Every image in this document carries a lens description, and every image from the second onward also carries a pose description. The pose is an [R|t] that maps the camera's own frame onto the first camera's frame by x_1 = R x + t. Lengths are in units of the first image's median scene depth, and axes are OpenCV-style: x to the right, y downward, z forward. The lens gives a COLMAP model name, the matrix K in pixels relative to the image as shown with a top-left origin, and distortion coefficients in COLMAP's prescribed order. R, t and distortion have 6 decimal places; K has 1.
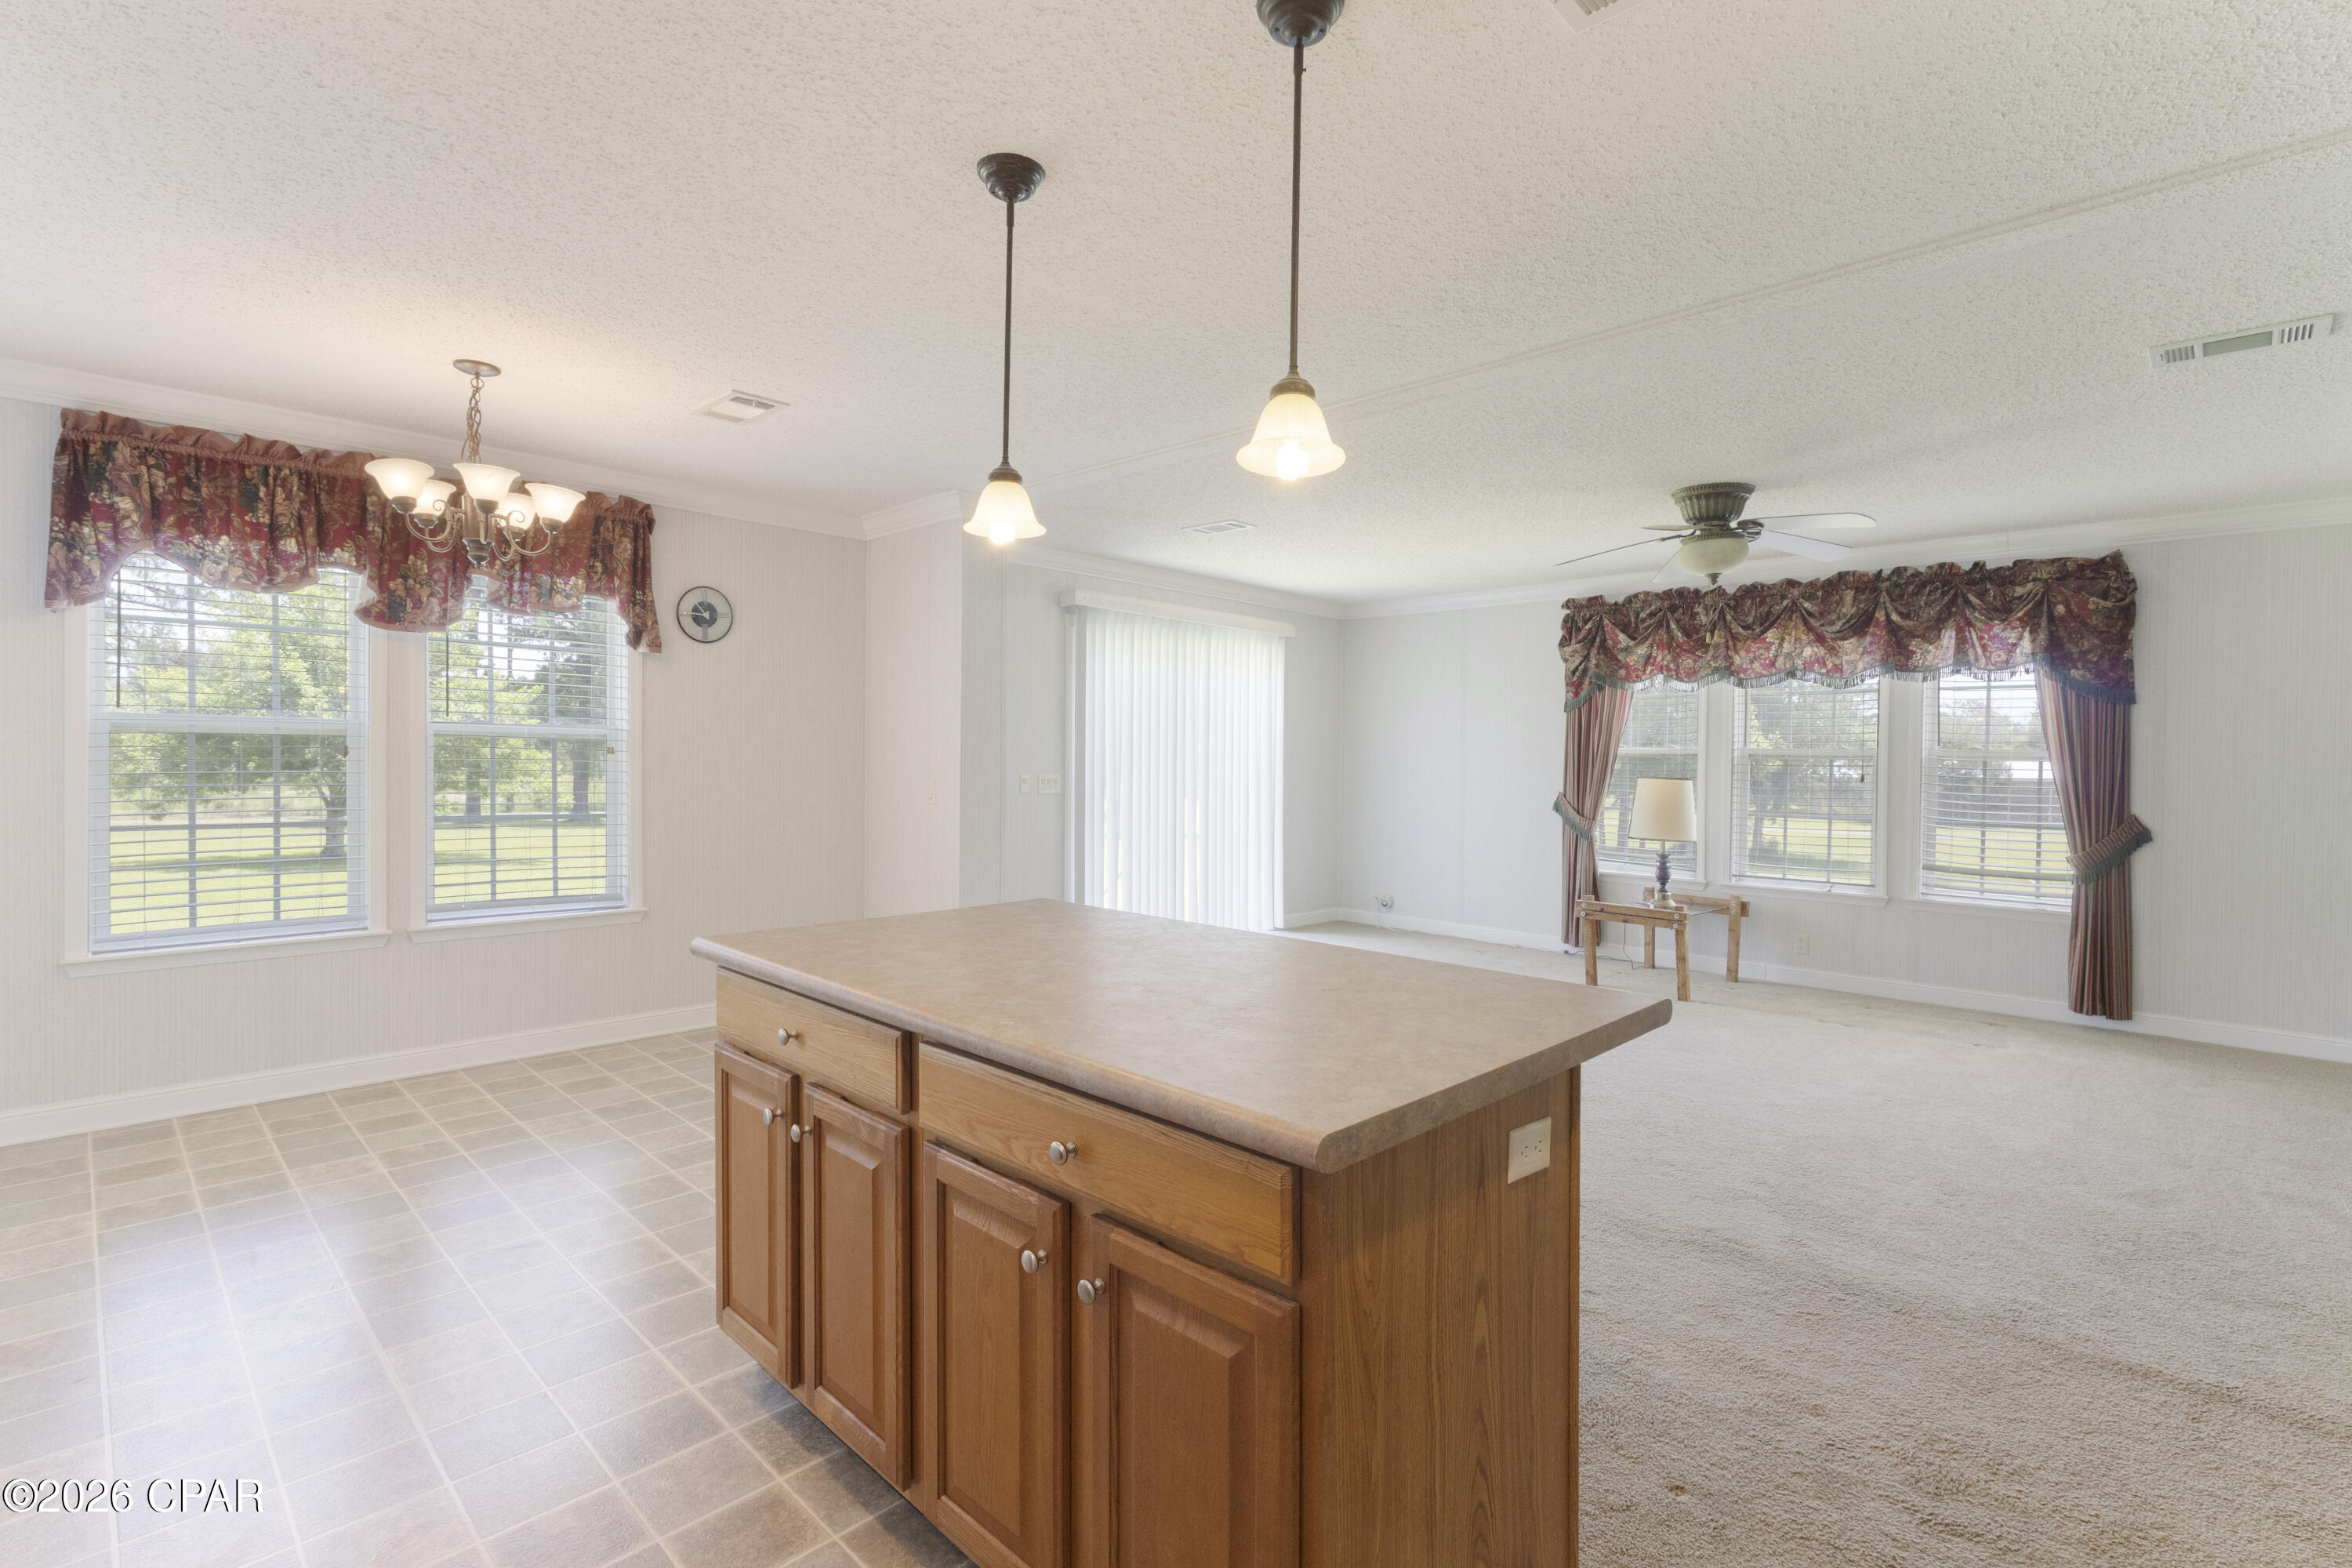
lens RADIAL K [[1080.0, 0, 1167.6], [0, 1080.0, 846.4], [0, 0, 1]] dist [0.003026, 0.000540]
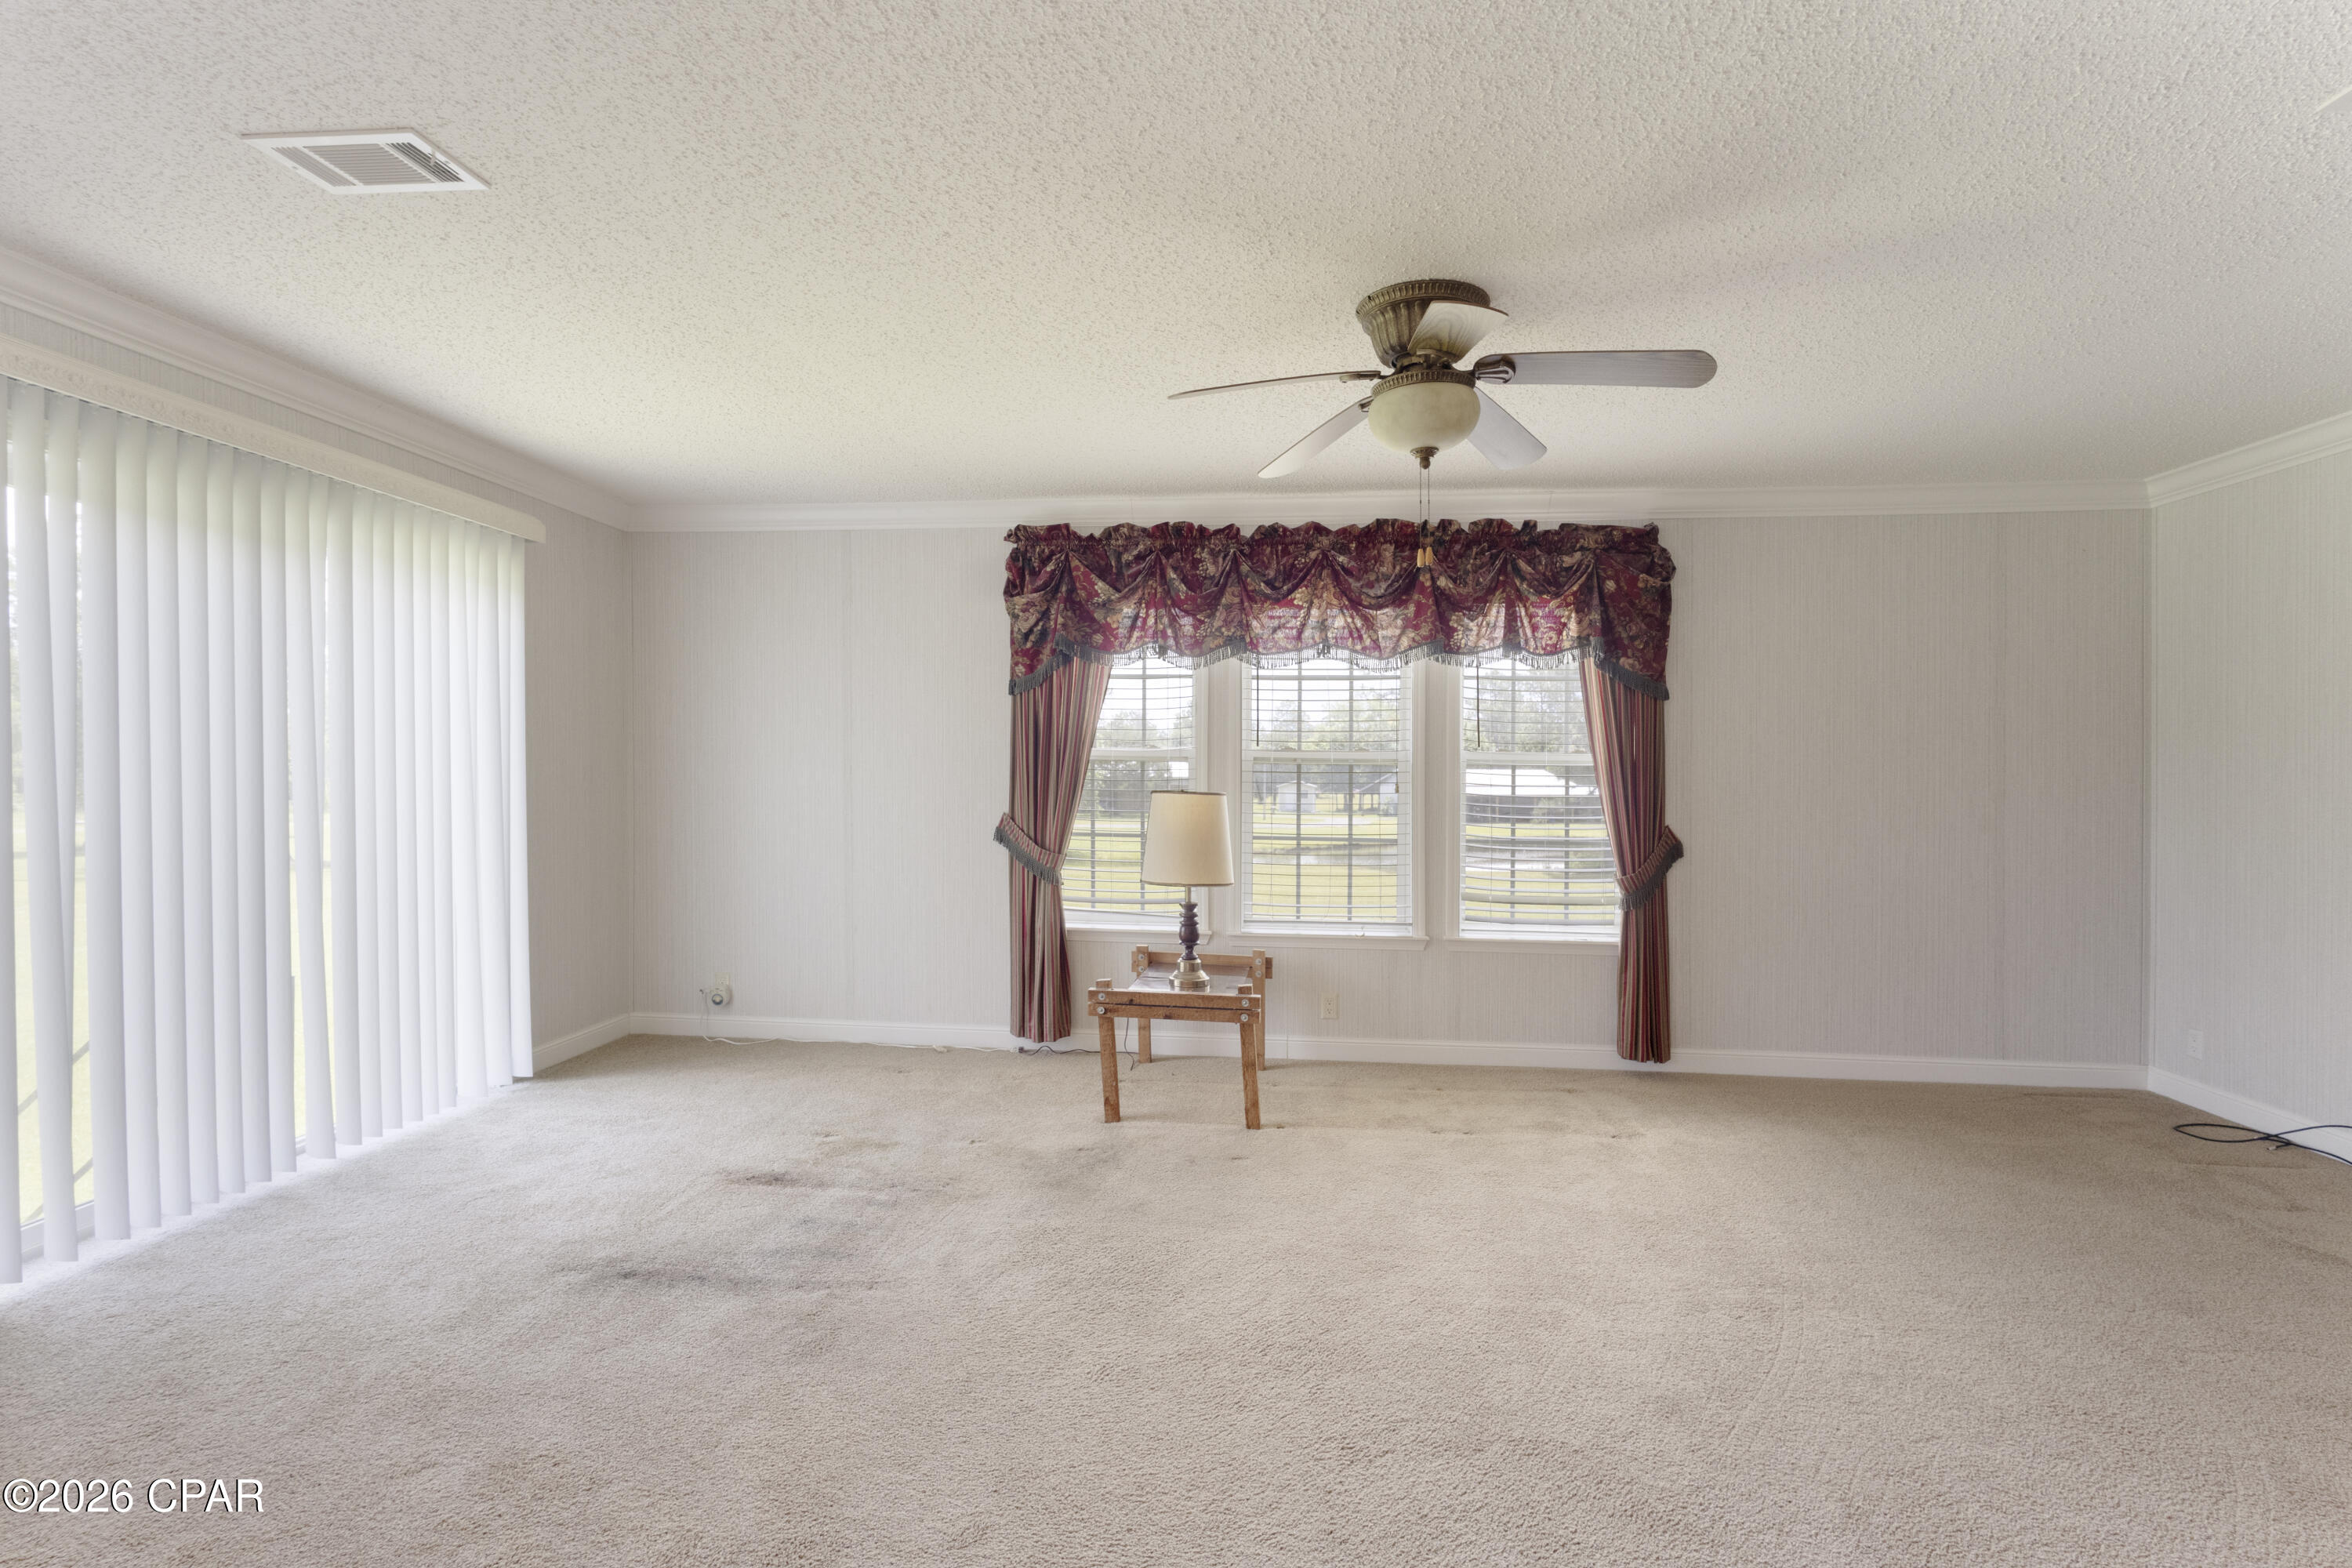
lens RADIAL K [[1099.7, 0, 1176.0], [0, 1099.7, 784.0], [0, 0, 1]] dist [0.000171, 0.000023]
pose [[0.779856, -0.013127, 0.625822, 0.022222], [0.051910, 0.997693, -0.043760, -0.040567], [-0.623803, 0.066613, 0.778738, 0.495723]]
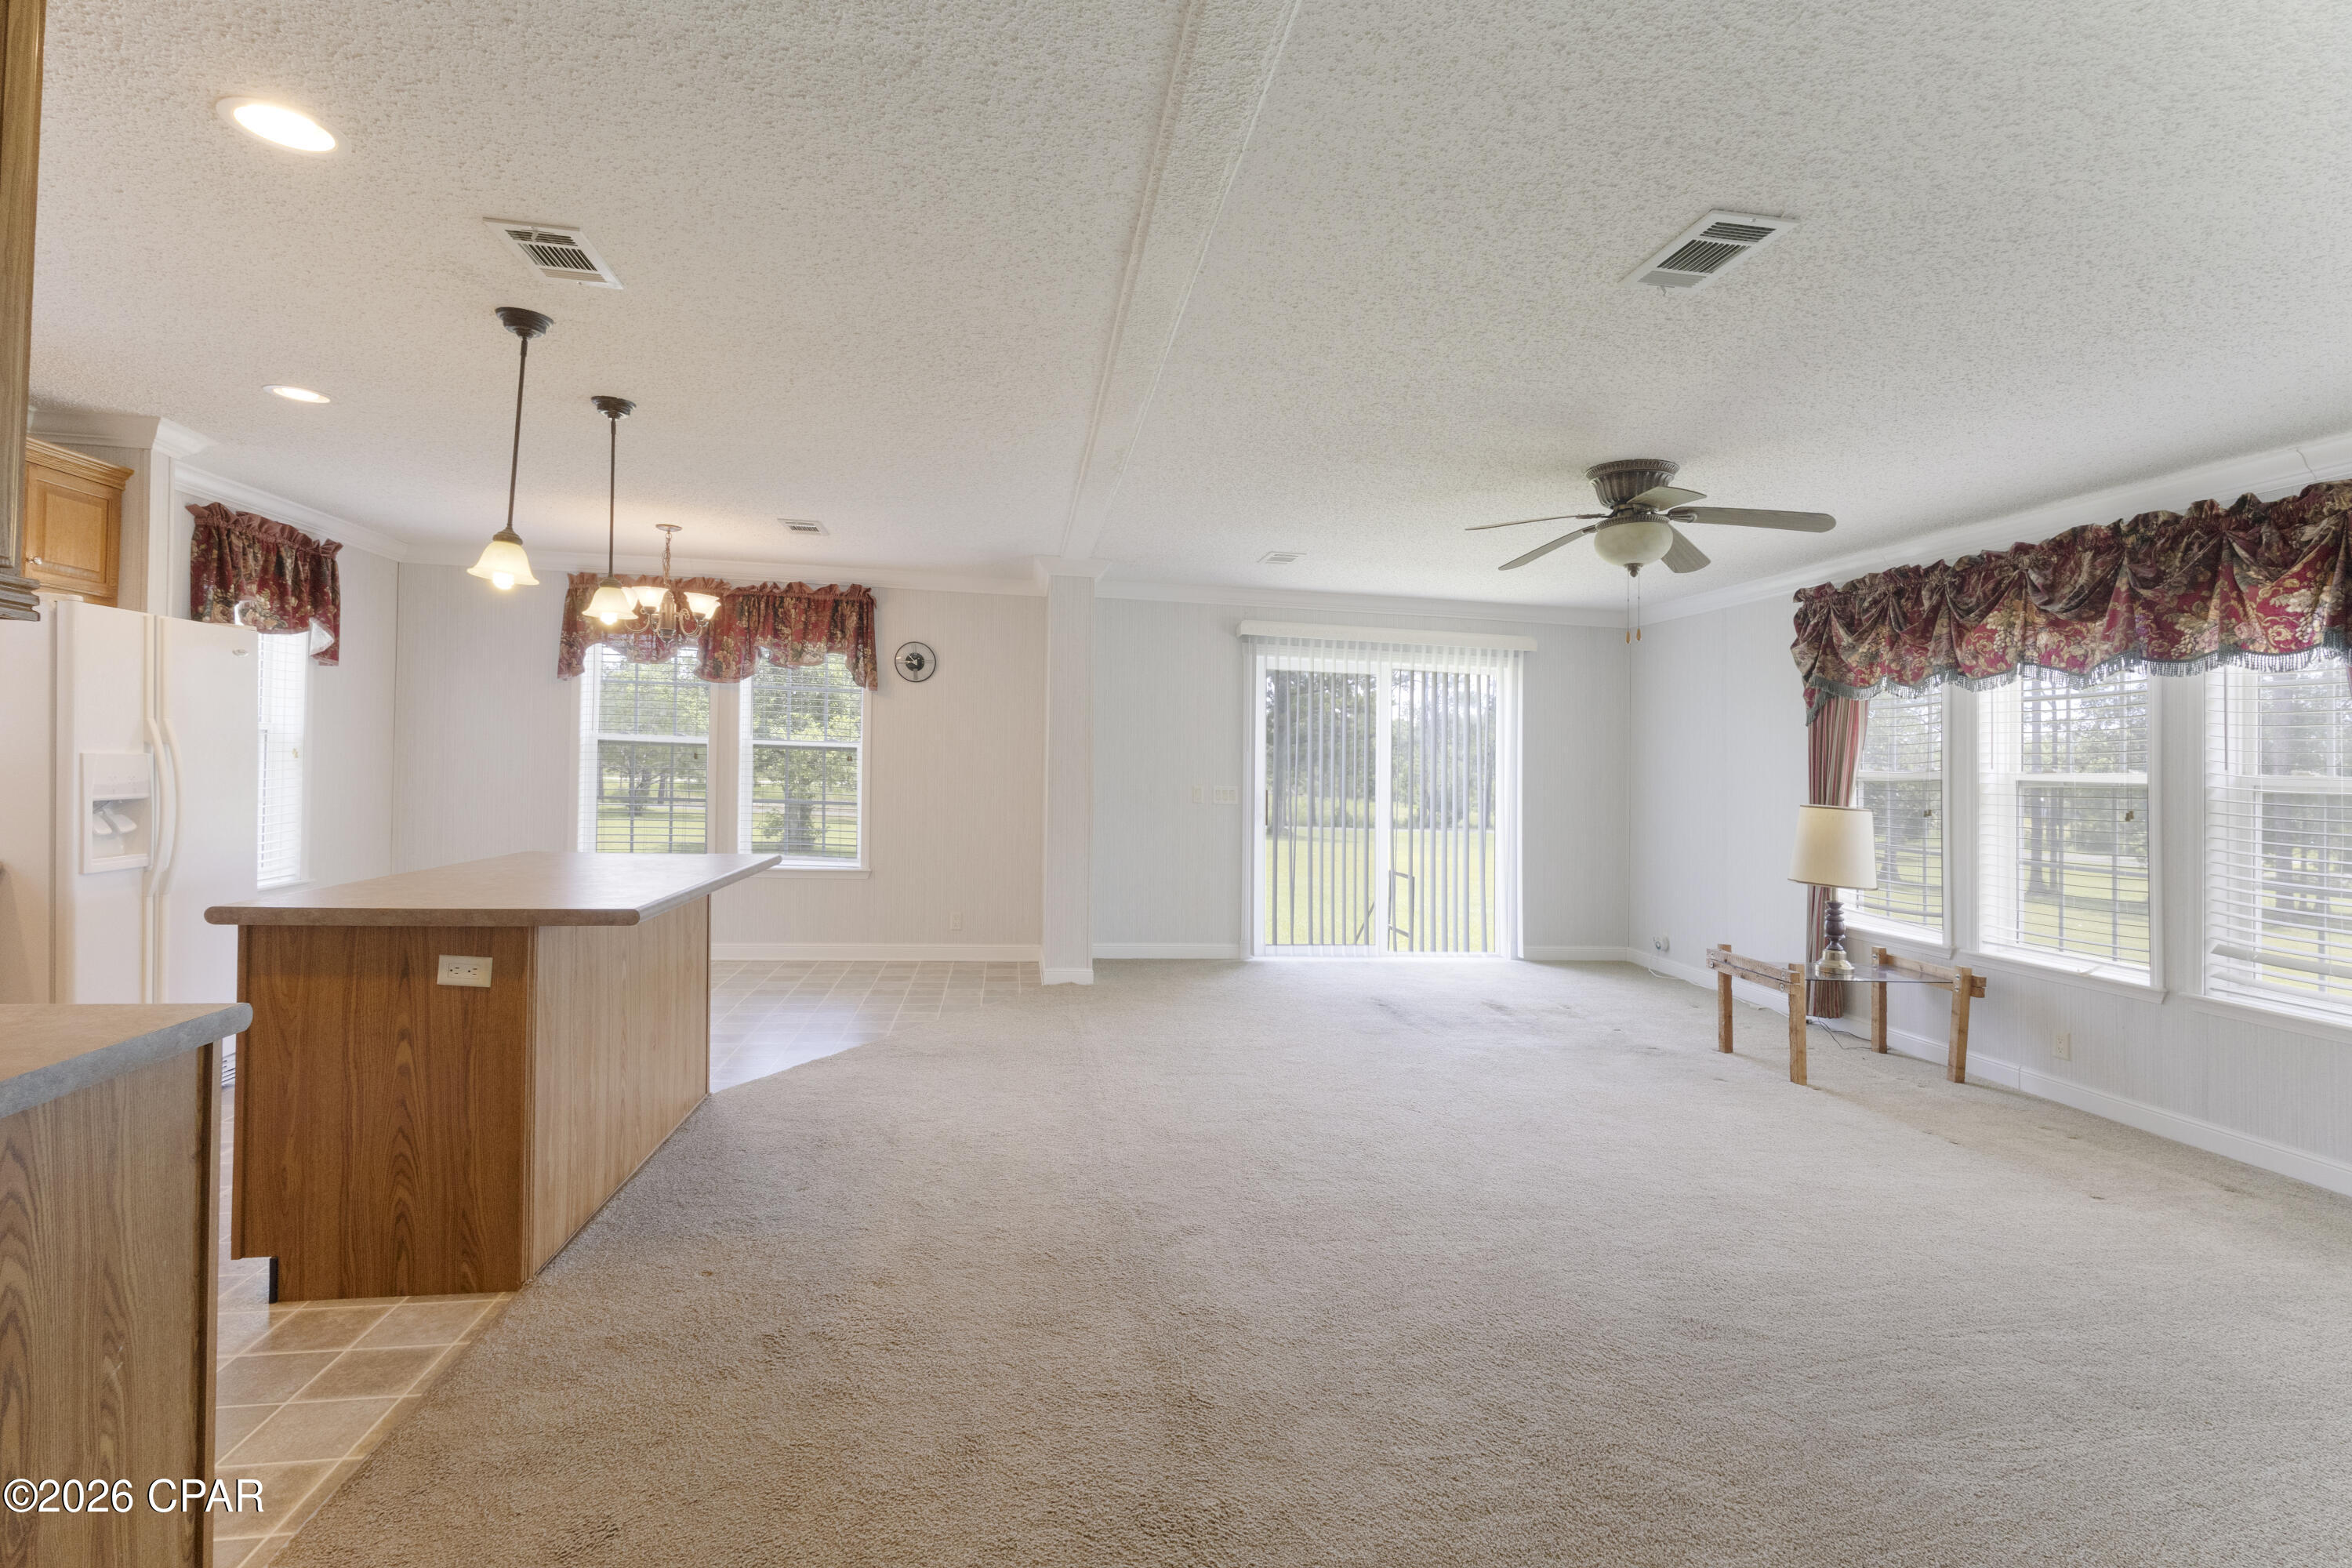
lens RADIAL K [[1087.3, 0, 1172.9], [0, 1087.3, 852.5], [0, 0, 1]] dist [-0.000687, -0.000709]
pose [[0.802606, 0.058208, -0.593663, 0.580867], [-0.069749, 0.997558, 0.003513, 0.001631], [0.592418, 0.038588, 0.804706, 0.068527]]
